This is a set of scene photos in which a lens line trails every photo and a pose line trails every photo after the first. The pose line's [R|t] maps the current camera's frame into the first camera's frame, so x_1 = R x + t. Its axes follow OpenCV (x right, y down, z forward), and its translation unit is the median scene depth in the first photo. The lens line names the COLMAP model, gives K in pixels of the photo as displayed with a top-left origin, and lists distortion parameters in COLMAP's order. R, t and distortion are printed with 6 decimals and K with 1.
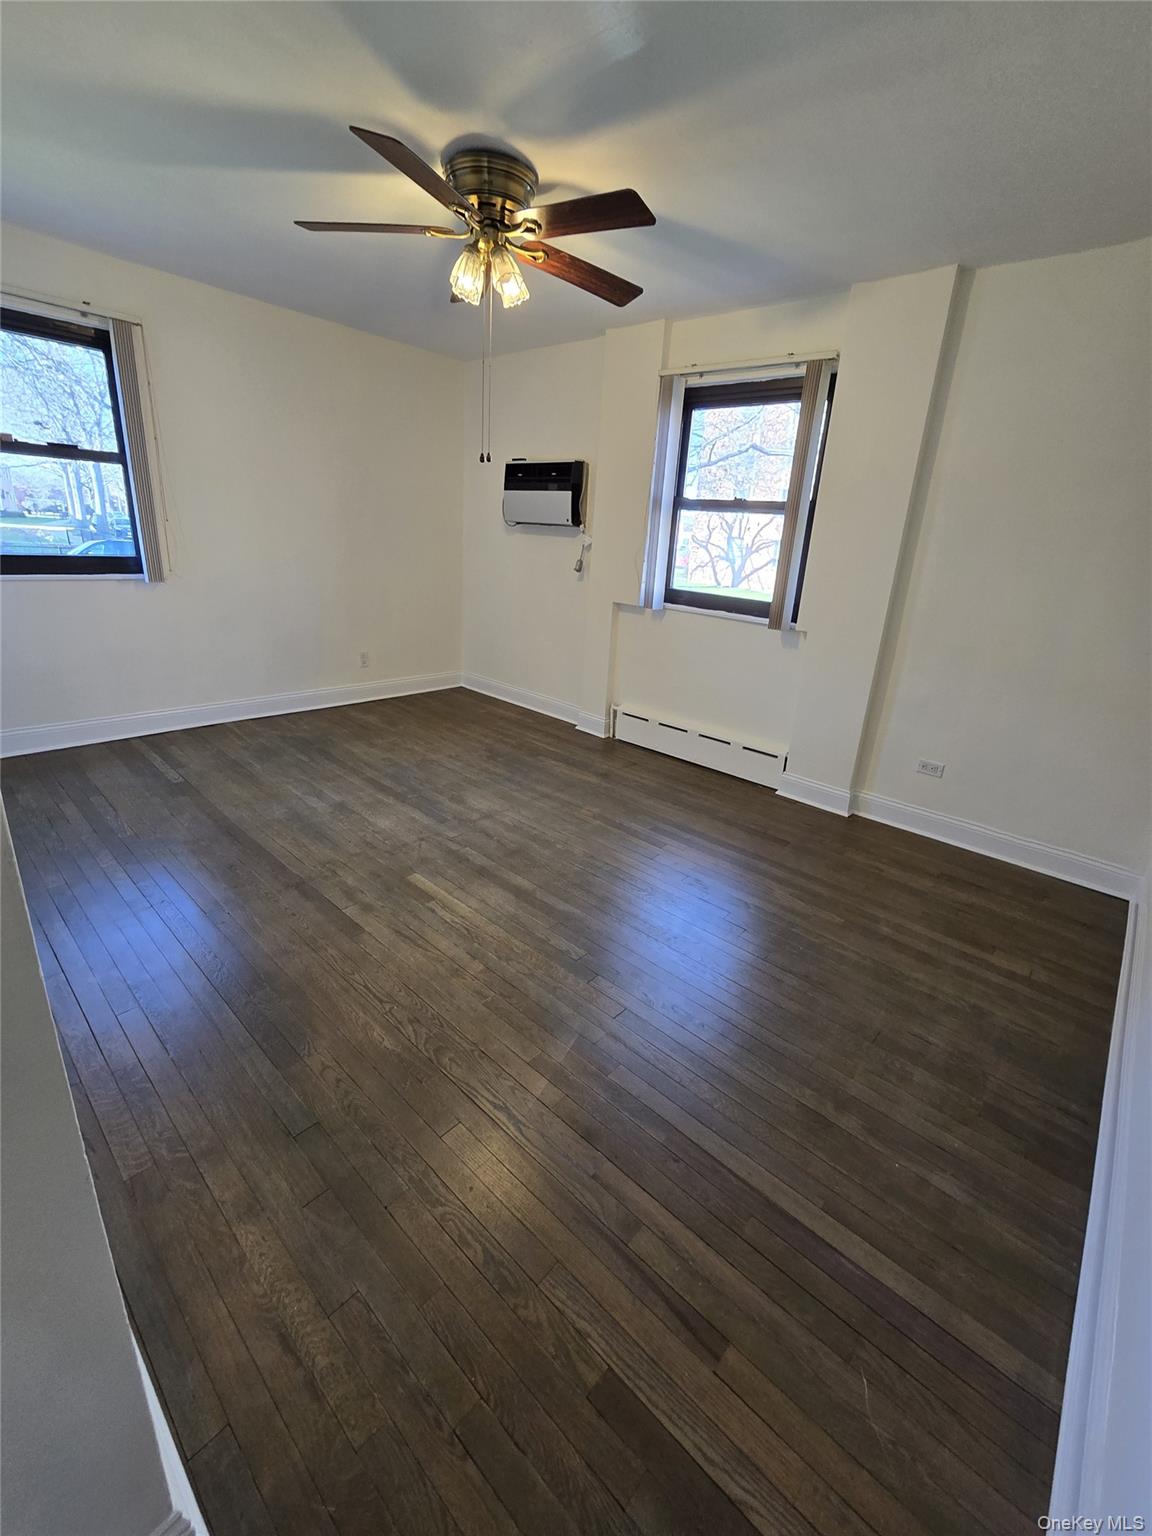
lens RADIAL K [[644.2, 0, 576.3], [0, 644.2, 744.1], [0, 0, 1]] dist [0.001202, 0.000042]
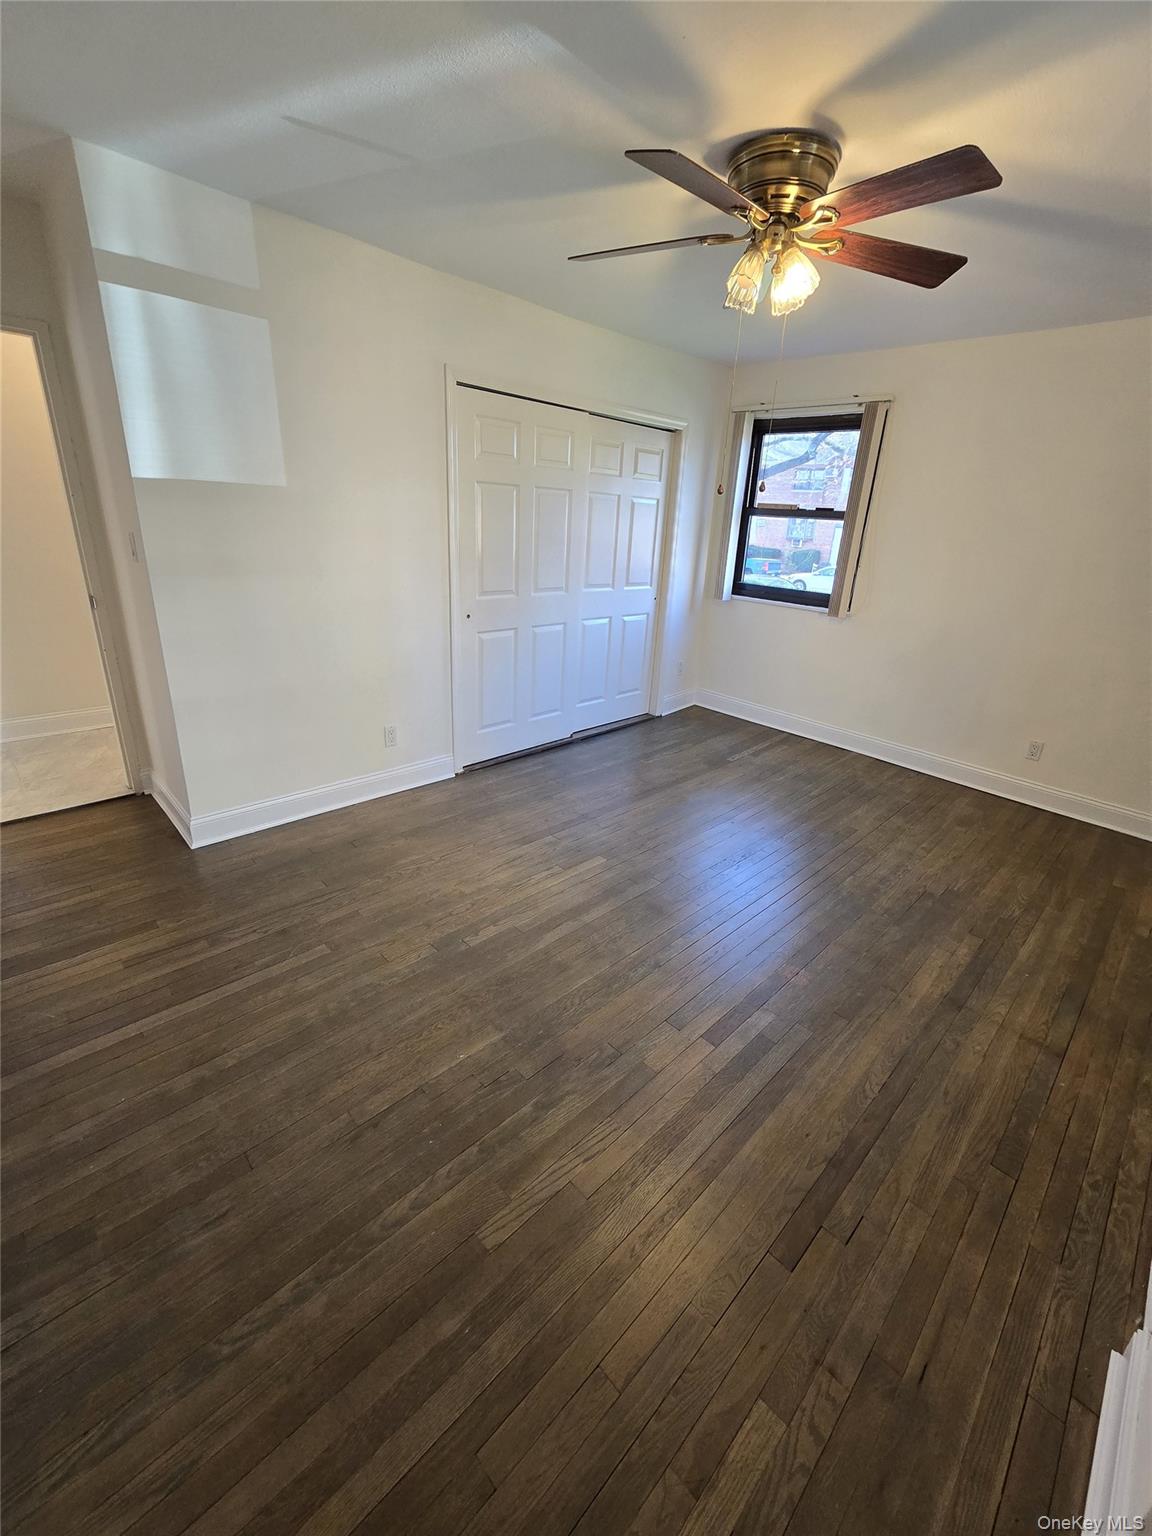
lens RADIAL K [[626.2, 0, 577.2], [0, 626.2, 740.1], [0, 0, 1]] dist [-0.011164, -0.000132]
pose [[-0.052229, 0.274424, -0.960189, 0.732698], [-0.369271, 0.888044, 0.273891, -0.259544], [0.927853, 0.368875, 0.054955, 0.806960]]
